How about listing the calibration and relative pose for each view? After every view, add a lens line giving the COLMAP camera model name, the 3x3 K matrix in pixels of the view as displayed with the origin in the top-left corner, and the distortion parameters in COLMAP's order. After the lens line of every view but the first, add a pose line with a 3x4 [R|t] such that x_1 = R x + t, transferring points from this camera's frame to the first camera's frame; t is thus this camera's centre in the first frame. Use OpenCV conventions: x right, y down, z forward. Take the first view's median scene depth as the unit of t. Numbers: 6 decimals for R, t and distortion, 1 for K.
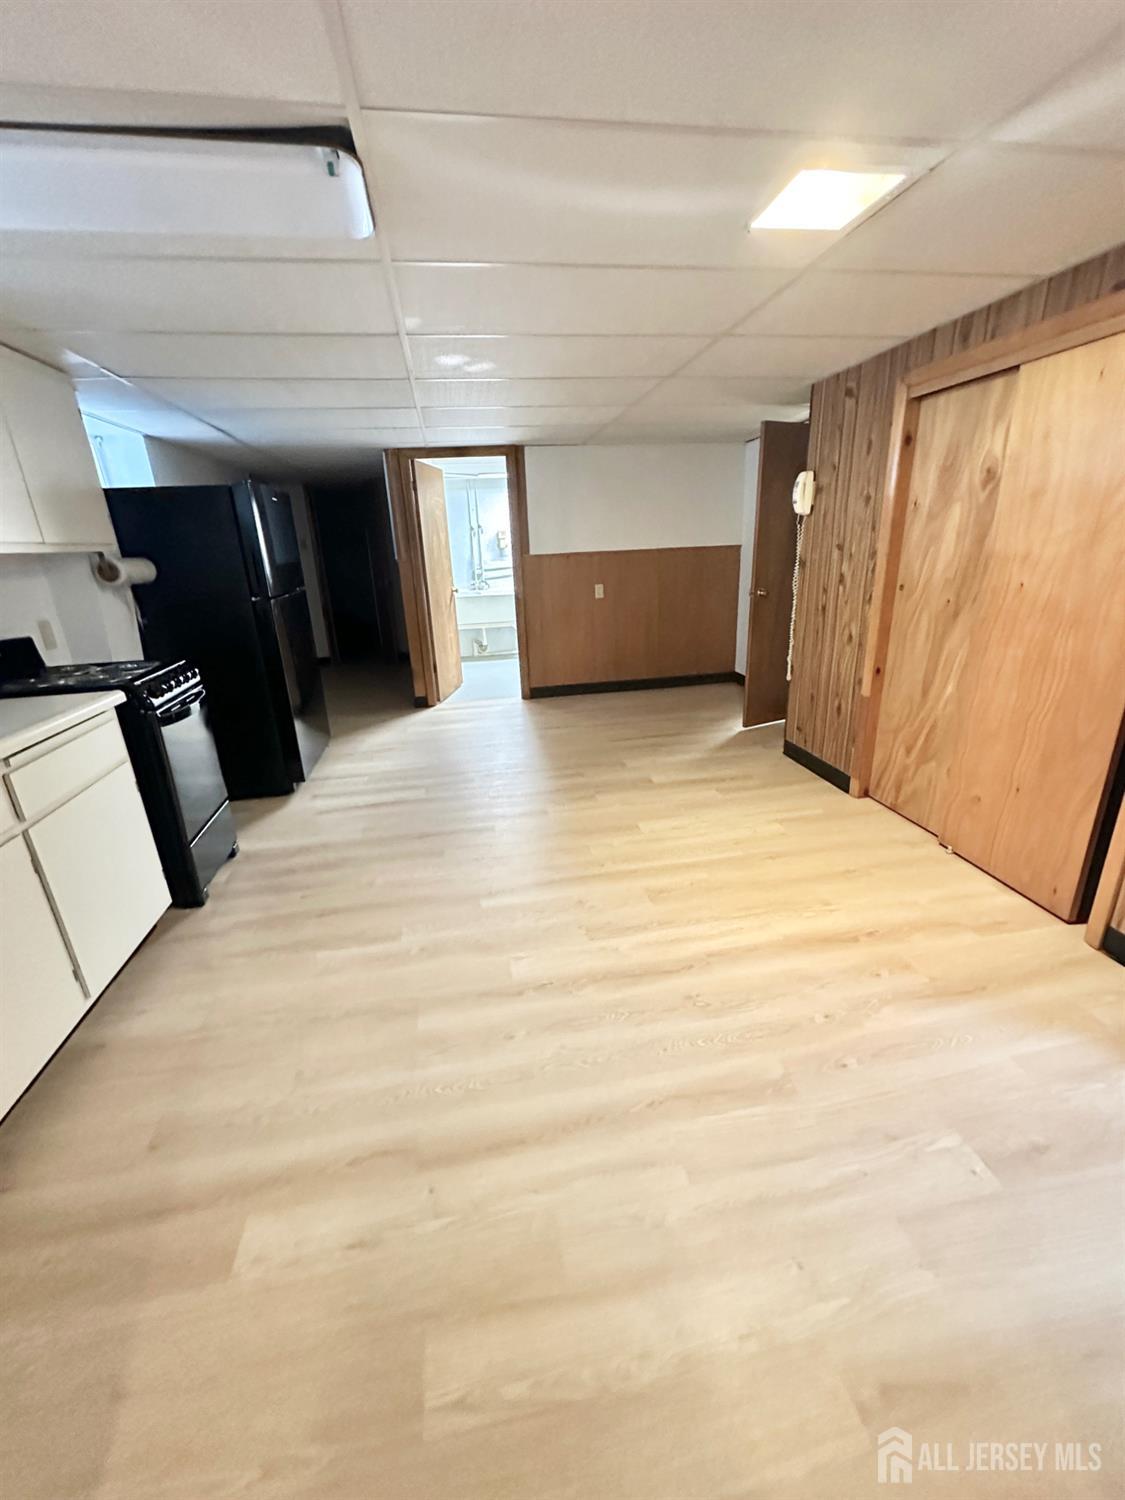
lens RADIAL K [[602.3, 0, 557.6], [0, 602.3, 751.3], [0, 0, 1]] dist [-0.008069, 0.000159]
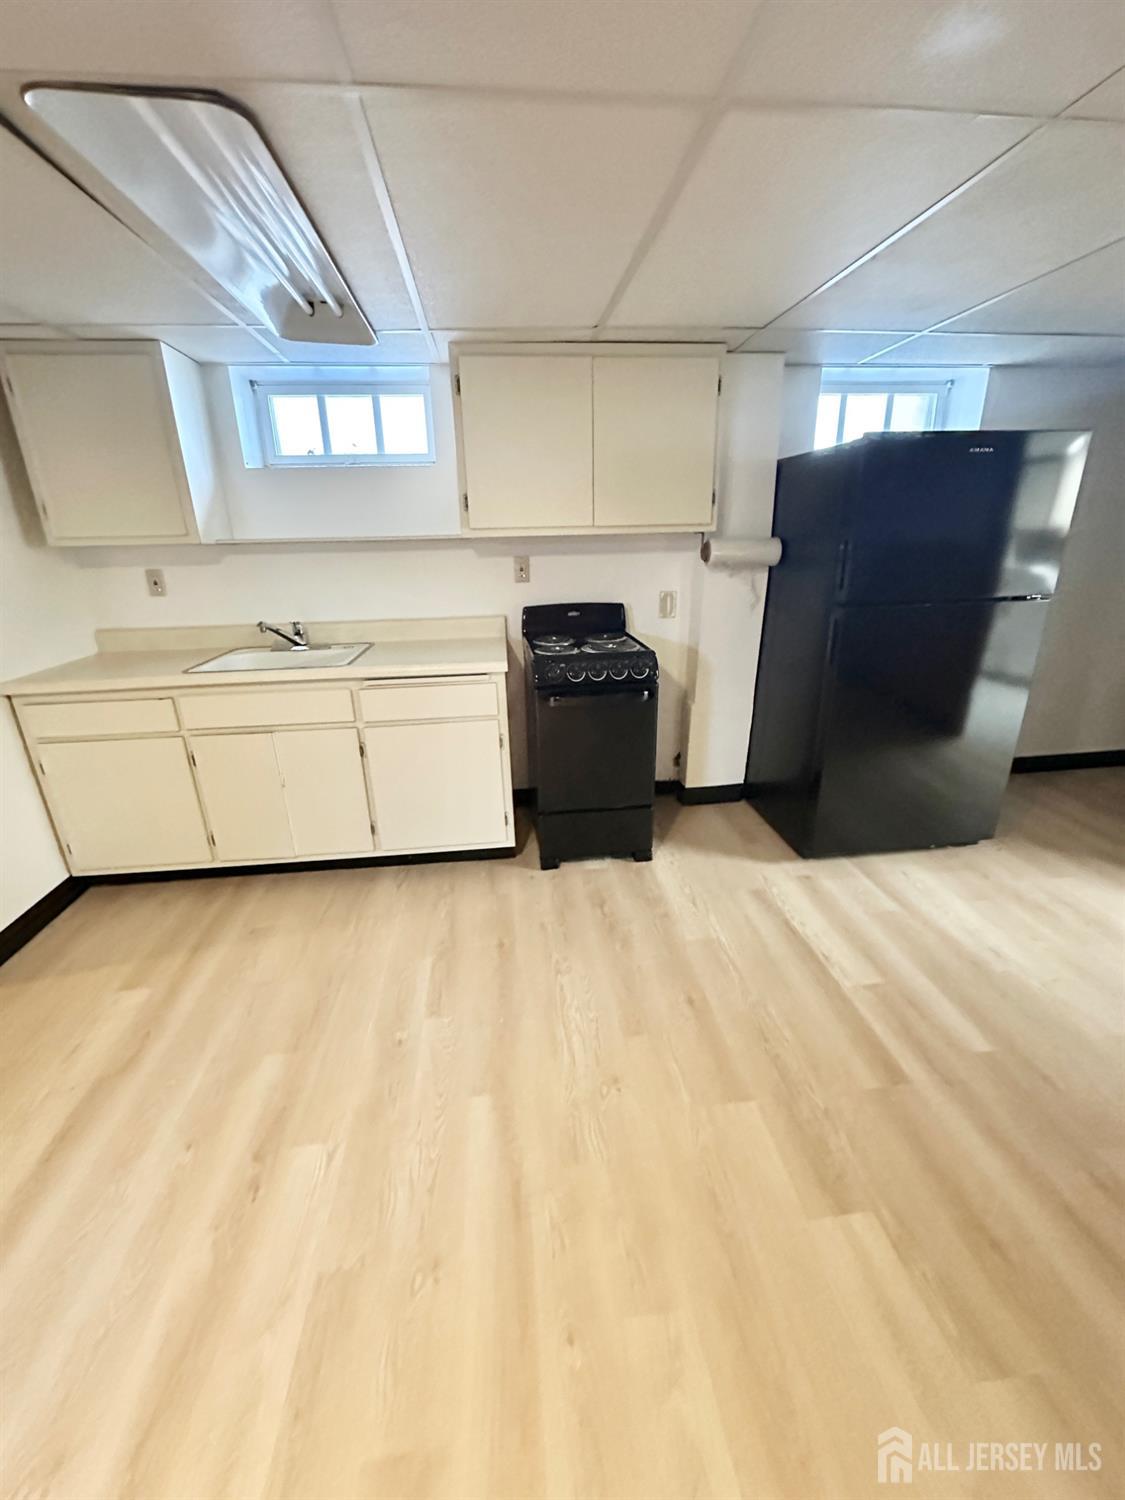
lens RADIAL K [[602.3, 0, 560.9], [0, 602.3, 745.9], [0, 0, 1]] dist [-0.008069, 0.000159]
pose [[-0.051791, 0.382981, -0.922303, 0.363176], [-0.308121, 0.872358, 0.379544, -0.402580], [0.949936, 0.303838, 0.072824, 0.994049]]
